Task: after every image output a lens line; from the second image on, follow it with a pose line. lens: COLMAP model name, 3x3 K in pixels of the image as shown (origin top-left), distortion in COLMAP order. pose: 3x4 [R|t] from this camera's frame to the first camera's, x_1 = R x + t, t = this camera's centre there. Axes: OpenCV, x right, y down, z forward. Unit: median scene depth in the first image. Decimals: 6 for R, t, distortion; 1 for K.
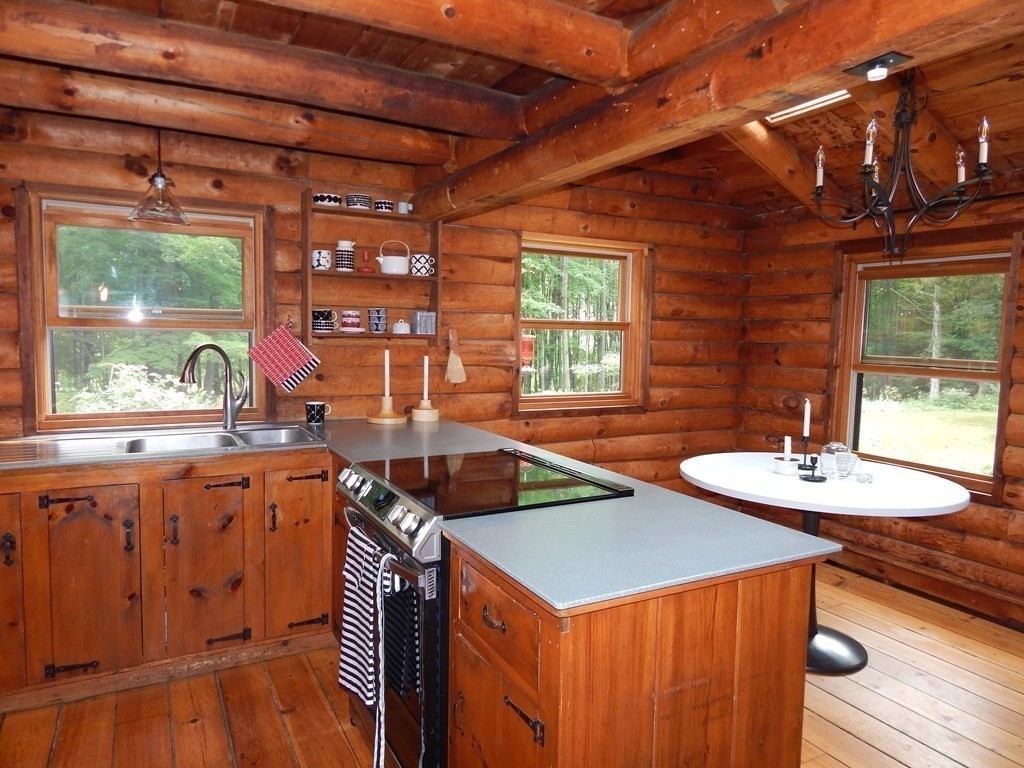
lens RADIAL K [[675.5, 0, 512.8], [0, 675.5, 380.1], [0, 0, 1]] dist [0.003167, -0.006435]
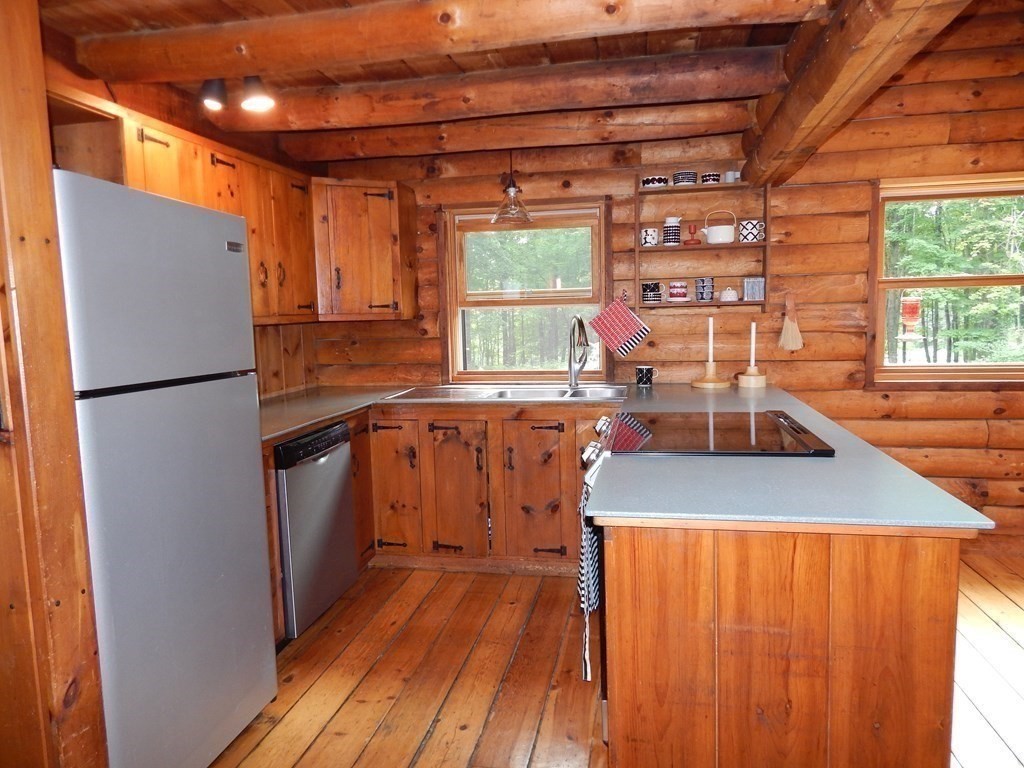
lens RADIAL K [[675.5, 0, 512.8], [0, 675.5, 380.1], [0, 0, 1]] dist [0.003167, -0.006435]
pose [[0.766922, 0.024549, -0.641270, 0.274082], [-0.007099, 0.999531, 0.029775, 0.025522], [0.641701, -0.018283, 0.766737, 0.003850]]
